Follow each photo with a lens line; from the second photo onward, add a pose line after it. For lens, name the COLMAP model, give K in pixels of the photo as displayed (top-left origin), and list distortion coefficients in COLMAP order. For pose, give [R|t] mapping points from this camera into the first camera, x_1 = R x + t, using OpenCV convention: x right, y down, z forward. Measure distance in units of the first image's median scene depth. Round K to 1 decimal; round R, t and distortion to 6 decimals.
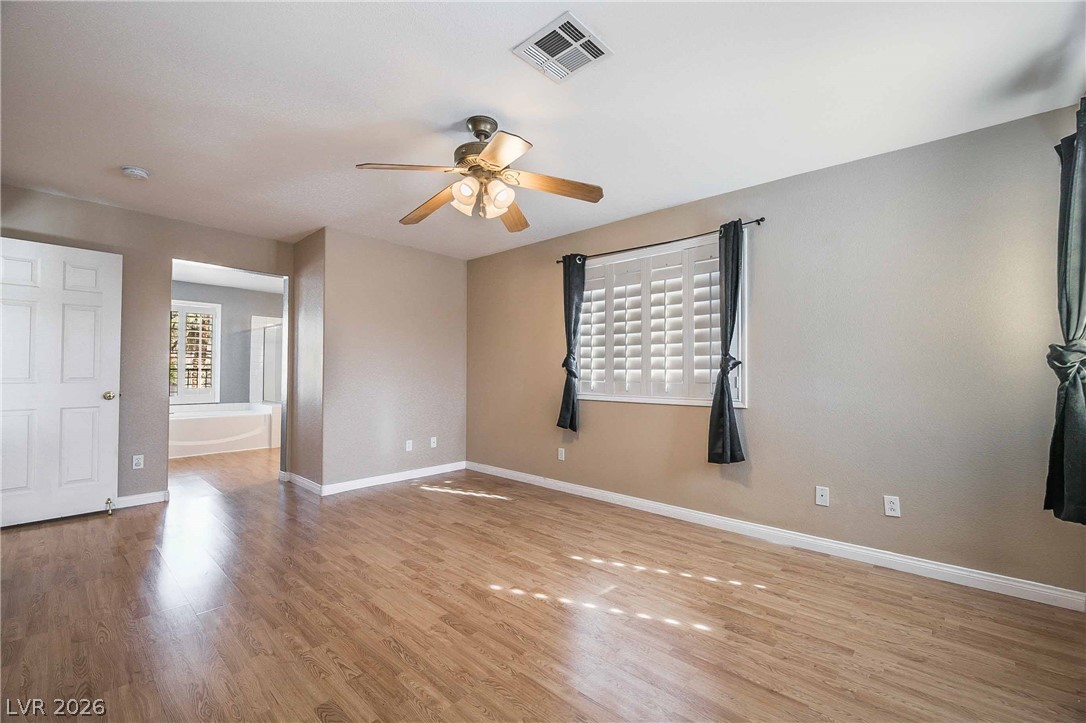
lens RADIAL K [[443.6, 0, 543.0], [0, 443.6, 363.6], [0, 0, 1]] dist [-0.007004, -0.000592]
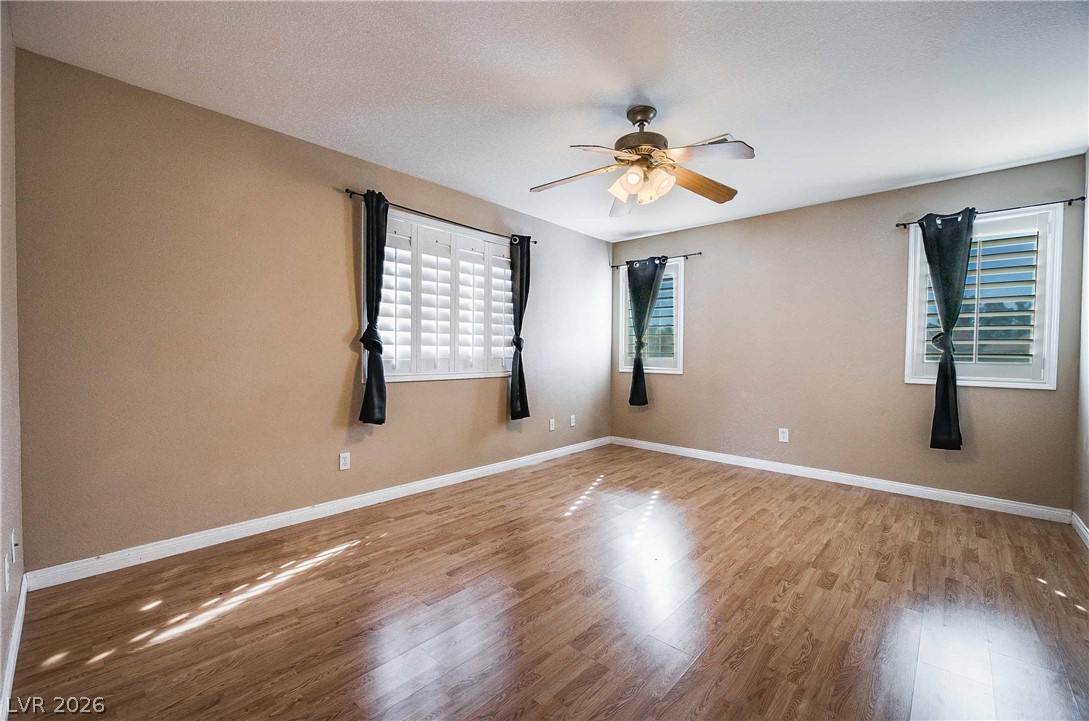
lens RADIAL K [[444.8, 0, 544.5], [0, 444.8, 362.6], [0, 0, 1]] dist [-0.007004, -0.000592]
pose [[0.013951, -0.030785, 0.999429, -0.927808], [-0.029330, 0.999083, 0.031184, 0.014777], [-0.999472, -0.029749, 0.013035, 0.921028]]
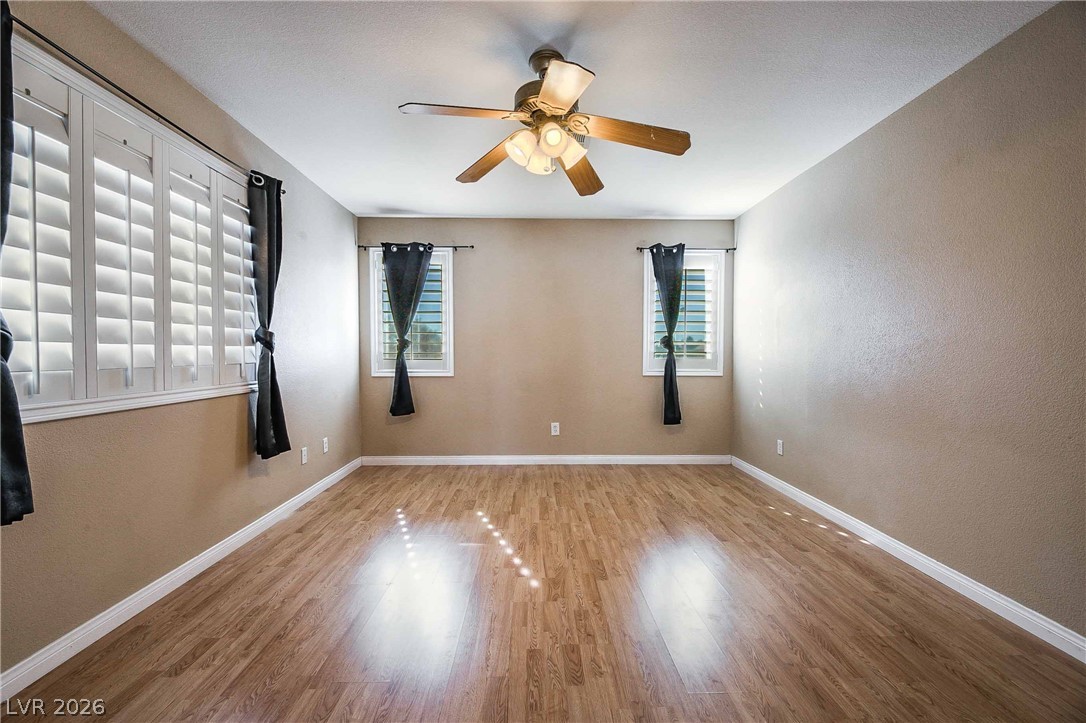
lens RADIAL K [[442.4, 0, 544.2], [0, 442.4, 362.6], [0, 0, 1]] dist [-0.001448, -0.000656]
pose [[-0.687272, -0.023372, 0.726024, -0.592713], [-0.020694, 0.999707, 0.012593, 0.022405], [-0.726105, -0.006370, -0.687554, 1.223497]]
